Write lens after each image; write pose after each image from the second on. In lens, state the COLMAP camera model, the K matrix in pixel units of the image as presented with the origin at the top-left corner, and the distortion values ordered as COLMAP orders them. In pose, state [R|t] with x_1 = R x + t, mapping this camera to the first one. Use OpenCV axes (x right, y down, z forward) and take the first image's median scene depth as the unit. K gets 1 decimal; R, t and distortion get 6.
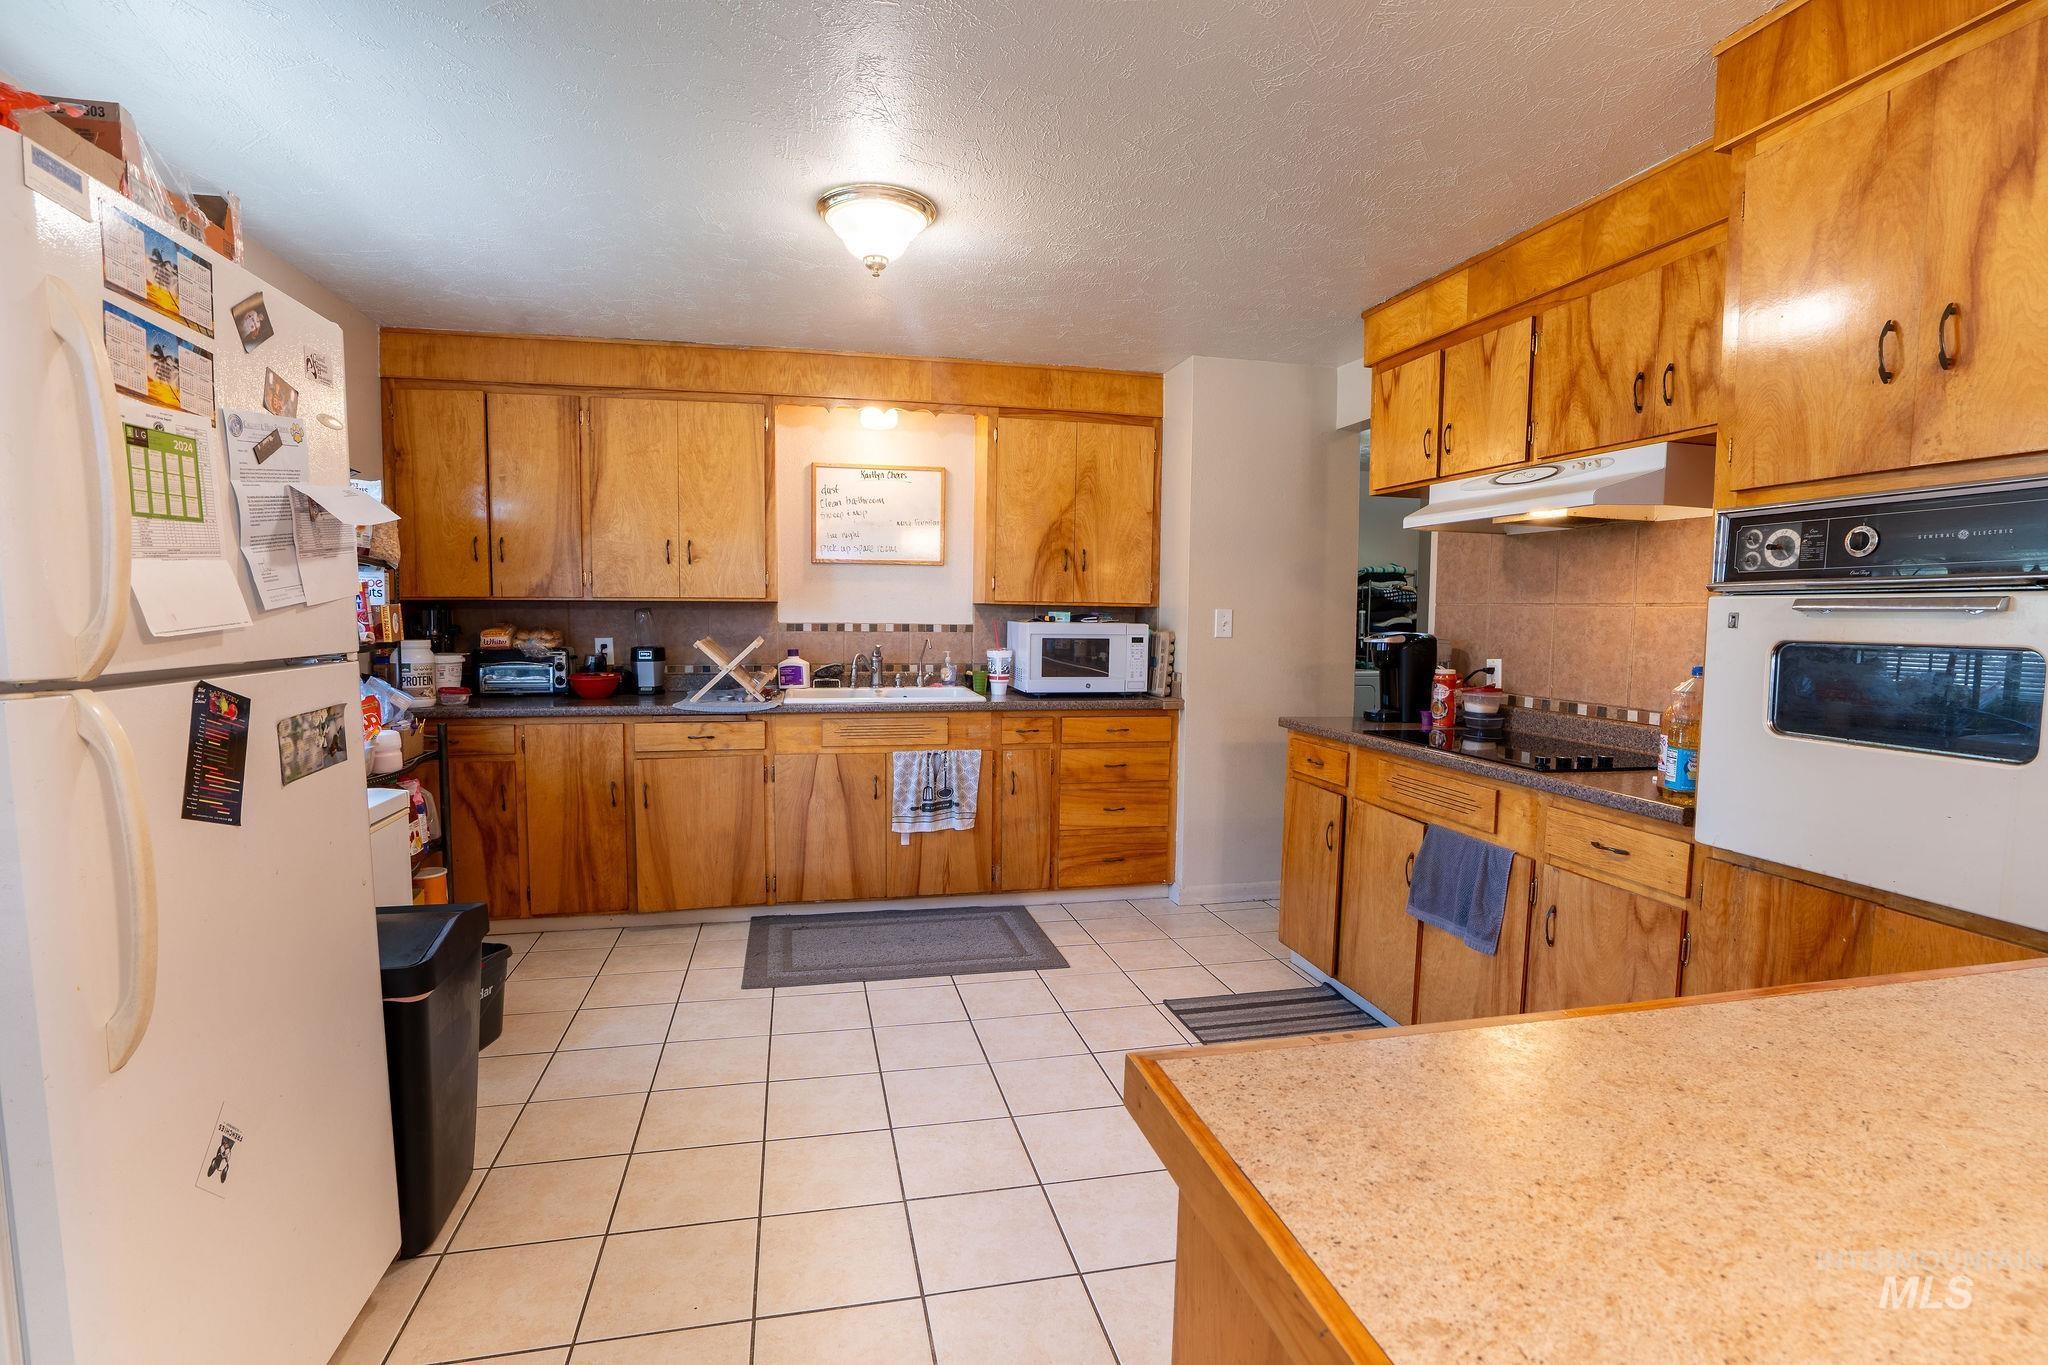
lens RADIAL K [[968.3, 0, 1024.0], [0, 968.3, 682.5], [0, 0, 1]] dist [-0.068692, 0.028038]
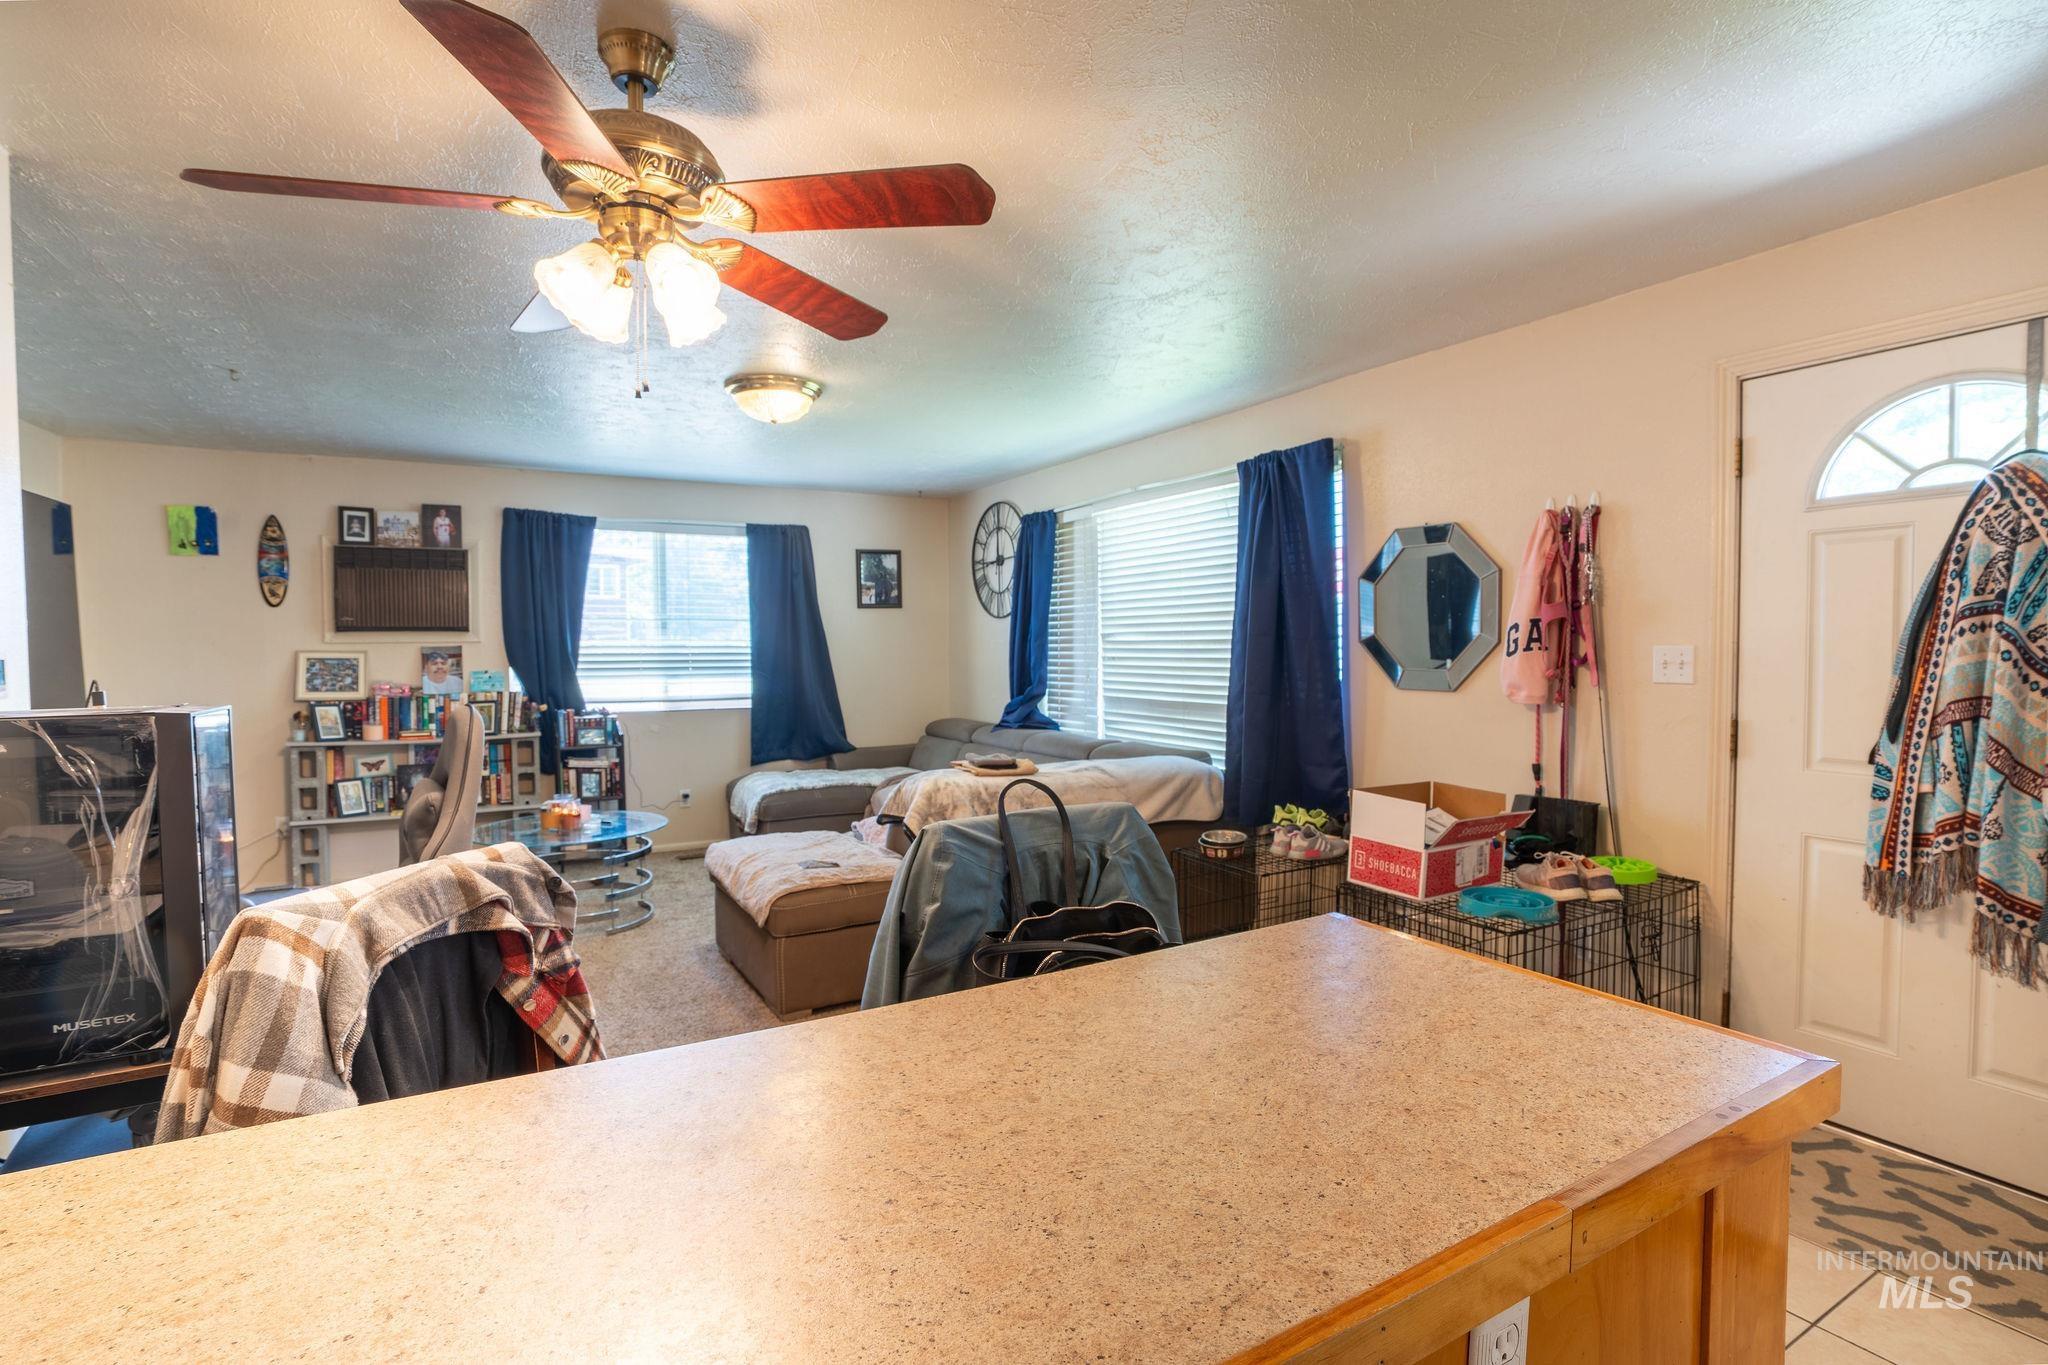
lens RADIAL K [[968.3, 0, 1024.0], [0, 968.3, 682.5], [0, 0, 1]] dist [-0.068692, 0.028038]
pose [[-0.956673, 0.004499, -0.291129, 0.292092], [-0.027042, 0.994186, 0.104225, -0.029739], [0.289905, 0.107582, -0.950990, 0.377290]]
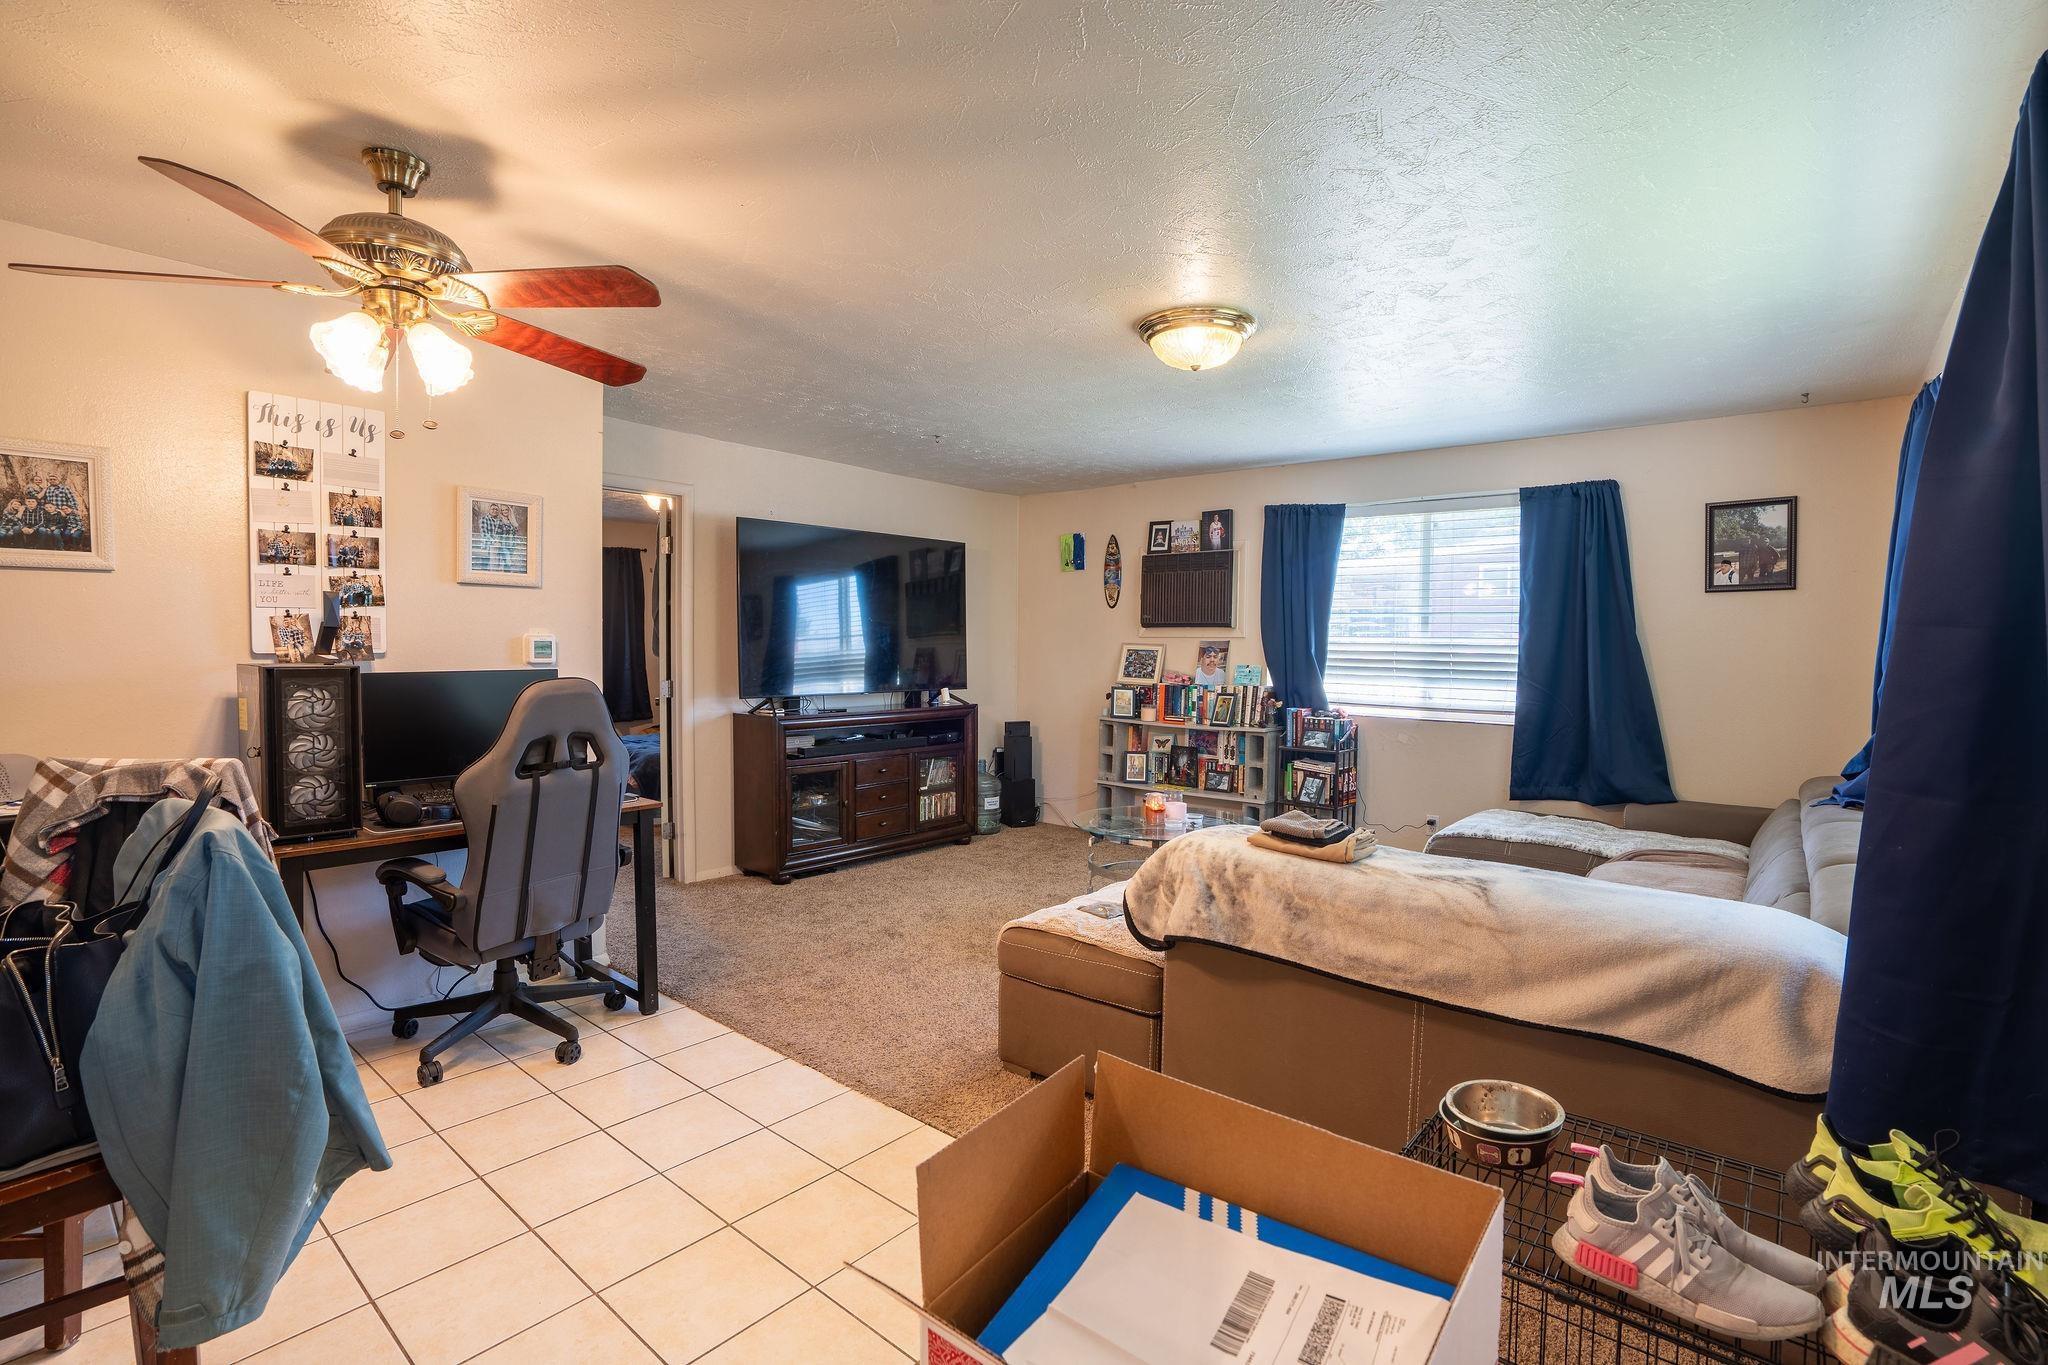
lens RADIAL K [[941.5, 0, 1024.0], [0, 941.5, 682.5], [0, 0, 1]] dist [-0.066978, 0.027321]
pose [[-0.599655, -0.052144, 0.798558, -0.317547], [0.040946, 0.994569, 0.095691, -0.004438], [-0.799211, 0.090079, -0.594263, -0.064849]]
